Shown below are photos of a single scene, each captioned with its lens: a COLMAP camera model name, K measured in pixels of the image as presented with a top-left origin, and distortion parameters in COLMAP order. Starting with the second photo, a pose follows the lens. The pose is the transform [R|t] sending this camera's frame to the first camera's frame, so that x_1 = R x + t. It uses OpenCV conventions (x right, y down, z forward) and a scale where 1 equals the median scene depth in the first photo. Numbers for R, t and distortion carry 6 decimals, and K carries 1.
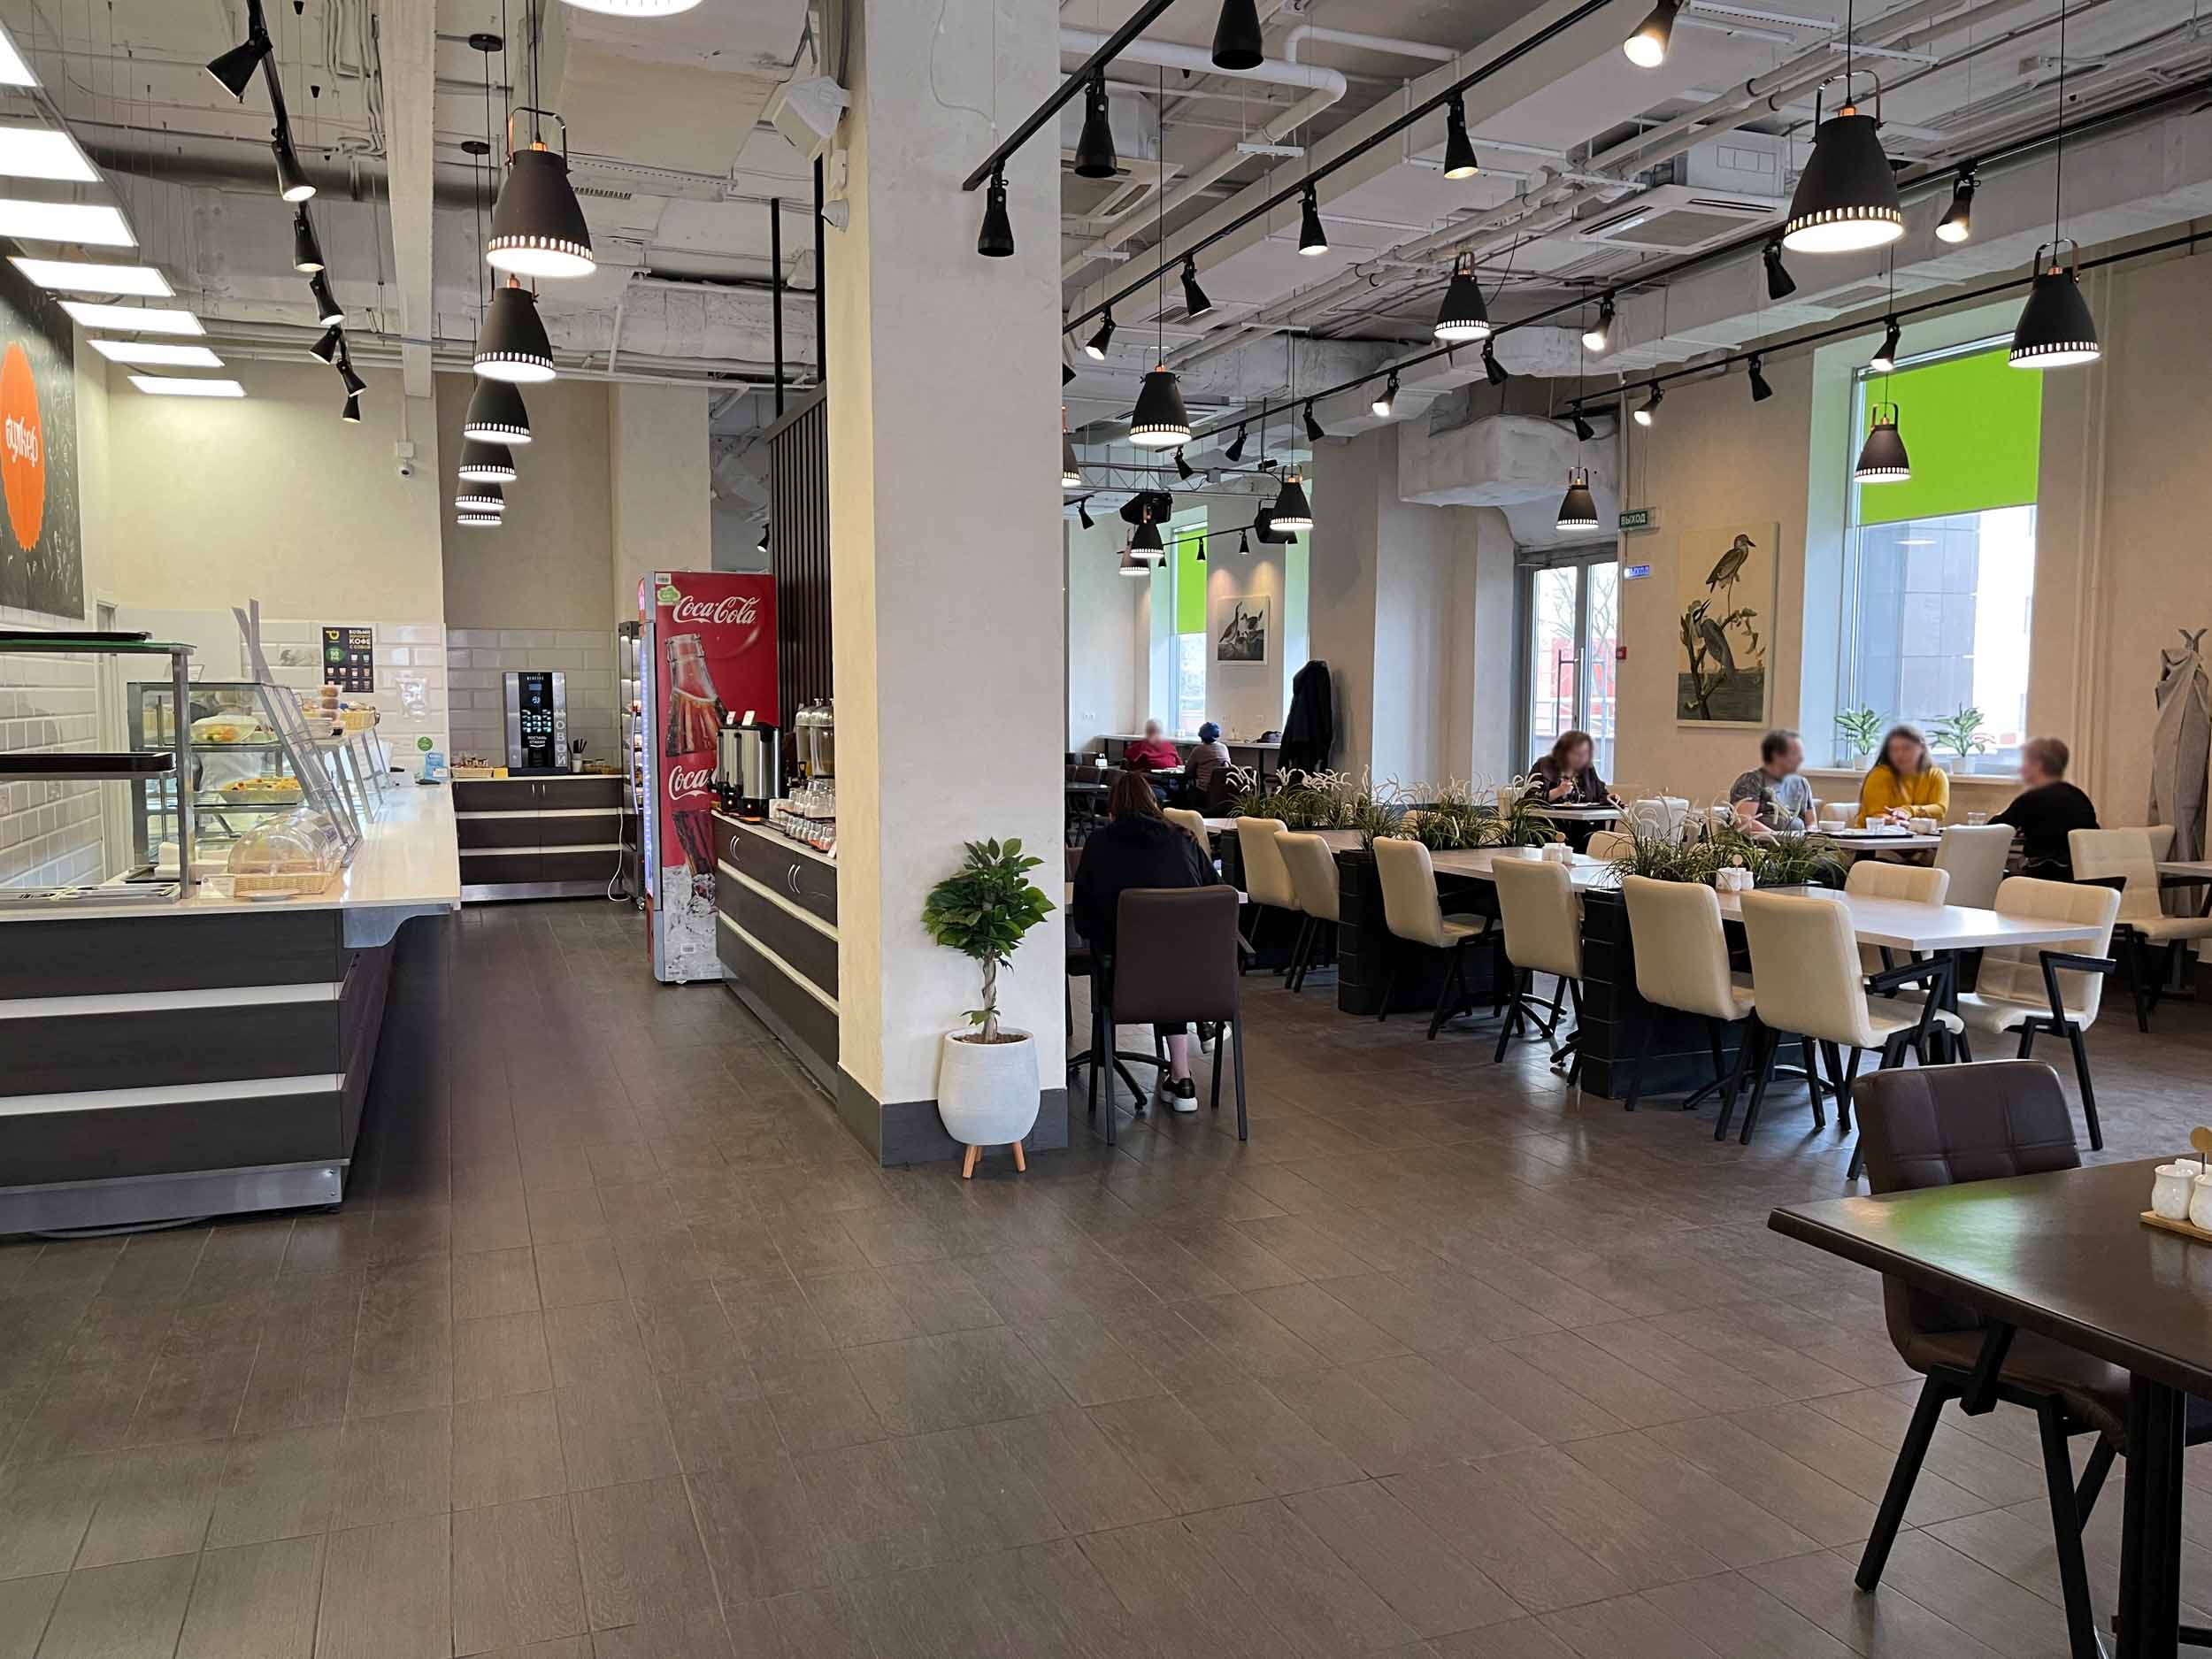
lens RADIAL K [[1739.9, 0, 1103.9], [0, 1739.9, 855.7], [0, 0, 1]] dist [0.009277, 0.006336]
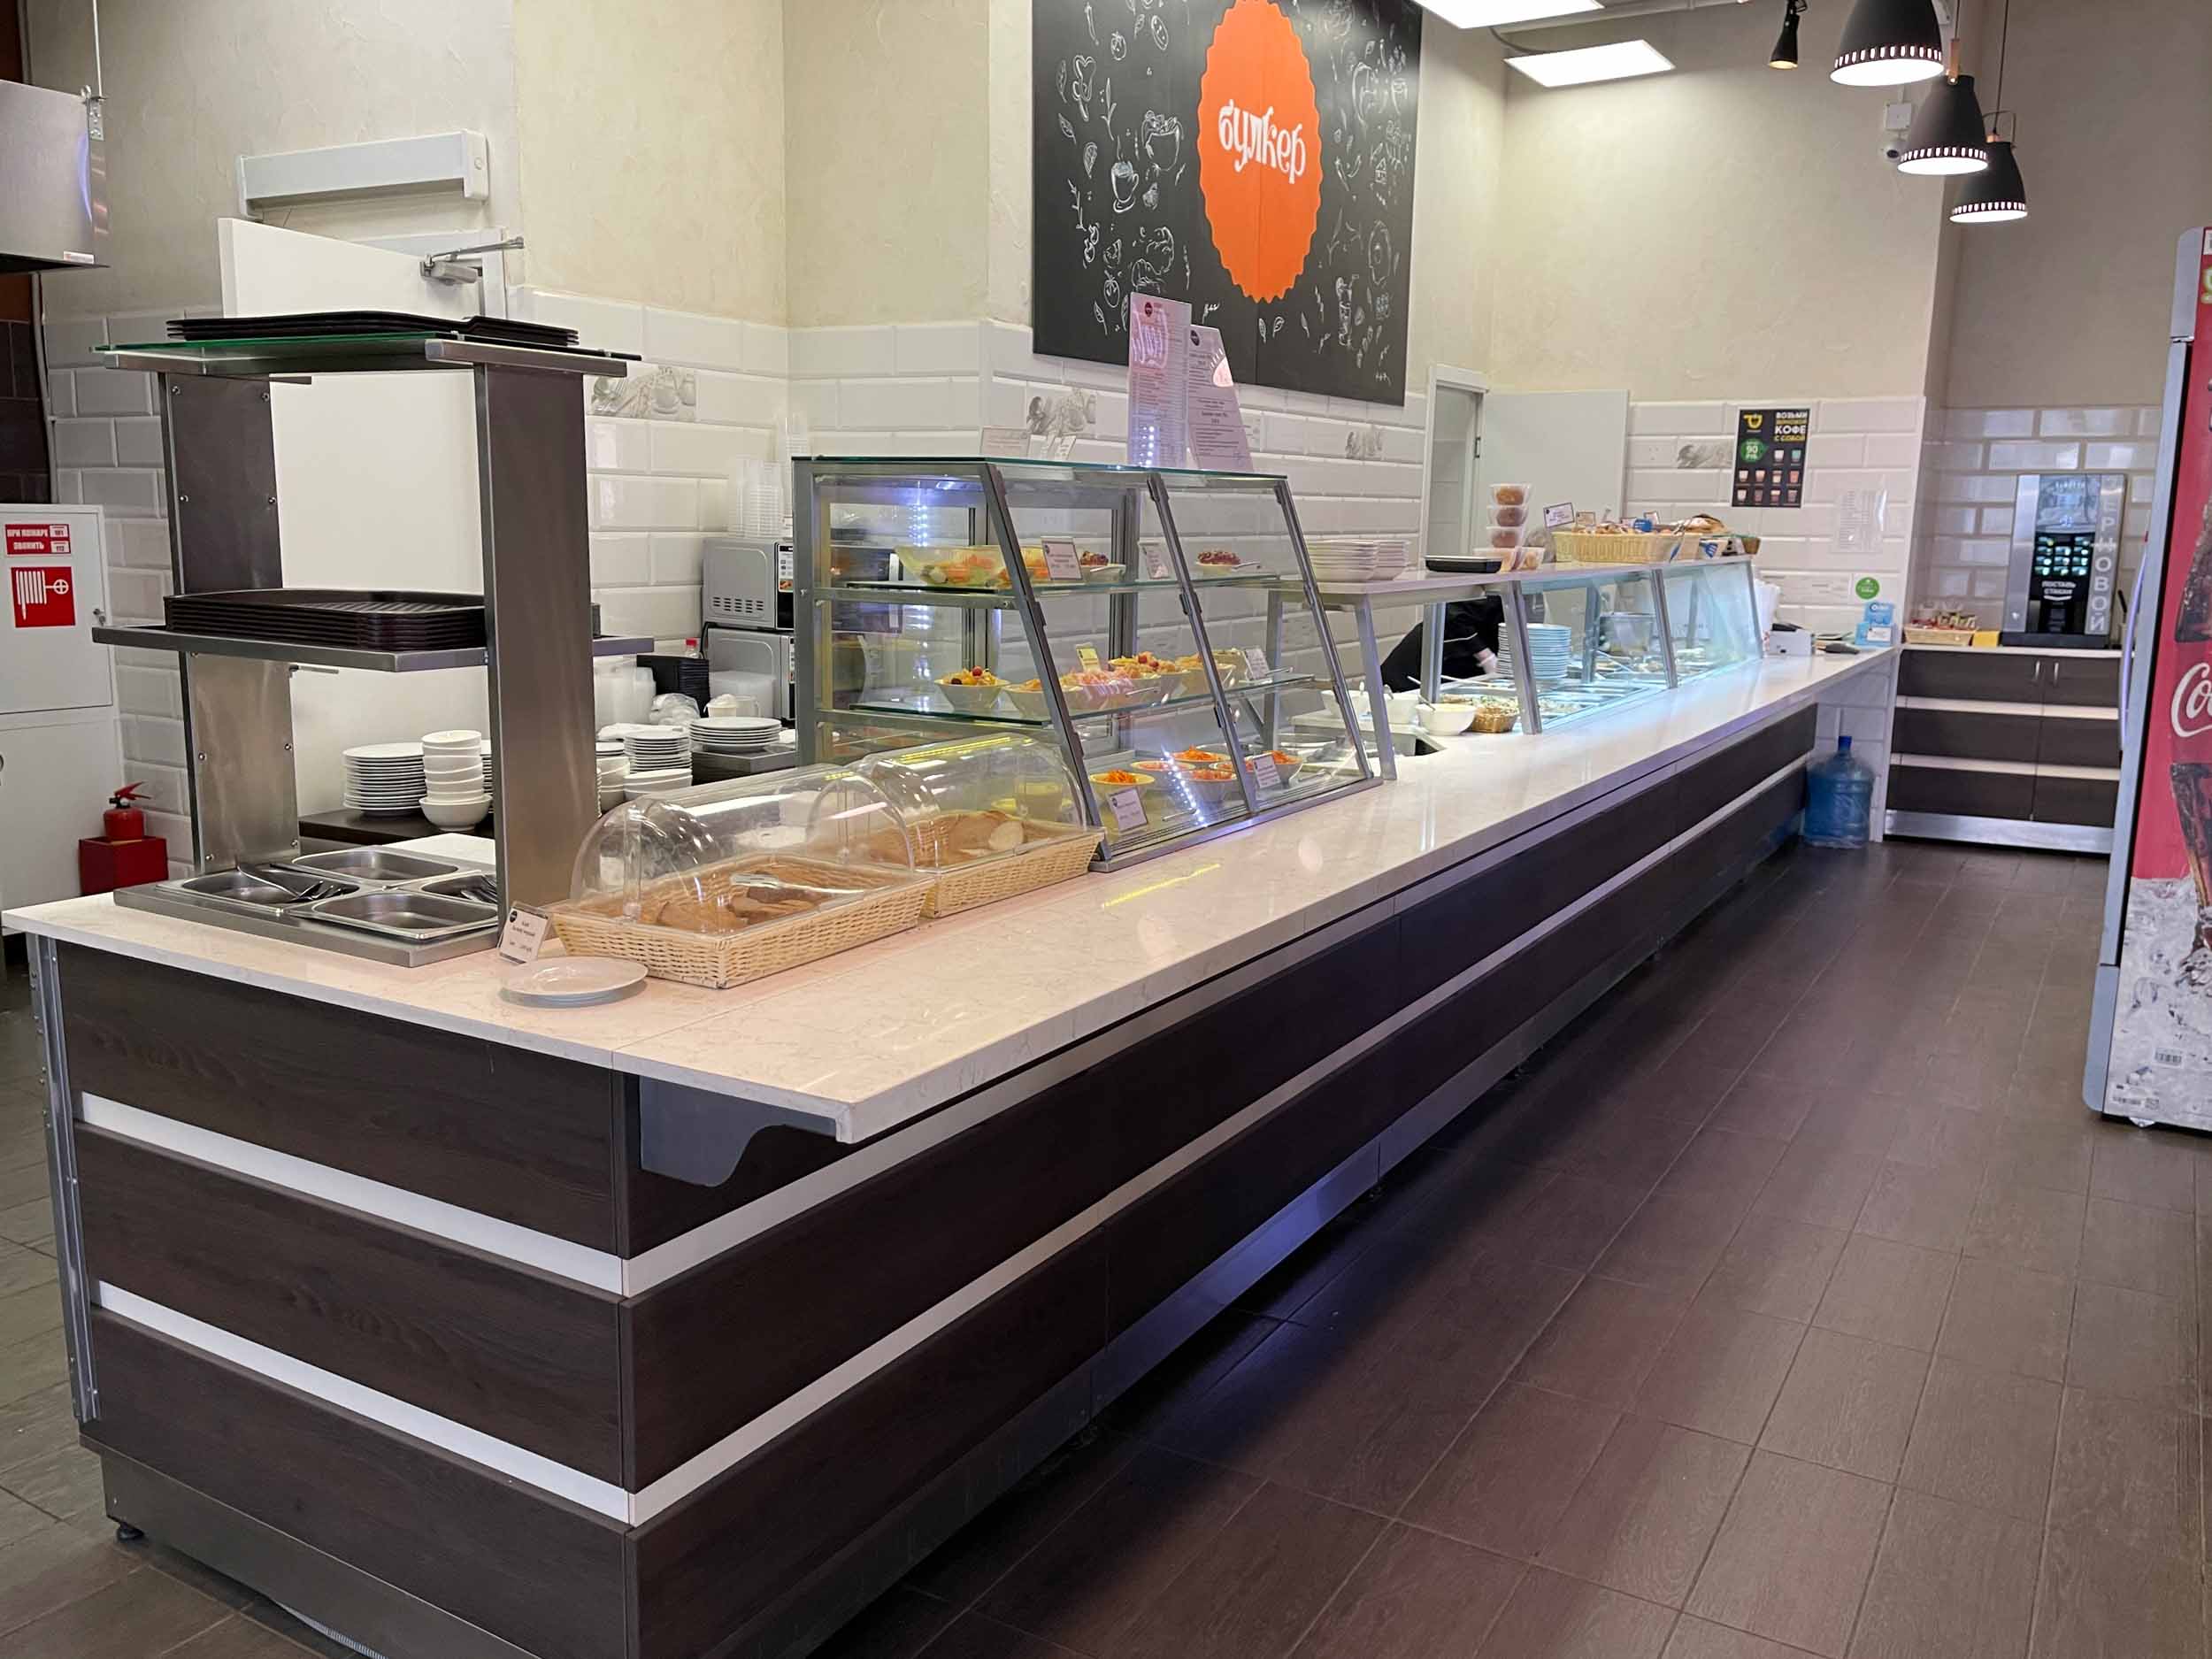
lens RADIAL K [[1739.9, 0, 1103.9], [0, 1739.9, 855.7], [0, 0, 1]] dist [0.009277, 0.006336]
pose [[0.616699, 0.157039, -0.771376, -0.048114], [-0.083037, 0.987410, 0.134634, -0.029992], [0.782807, -0.018976, 0.621975, 0.376452]]
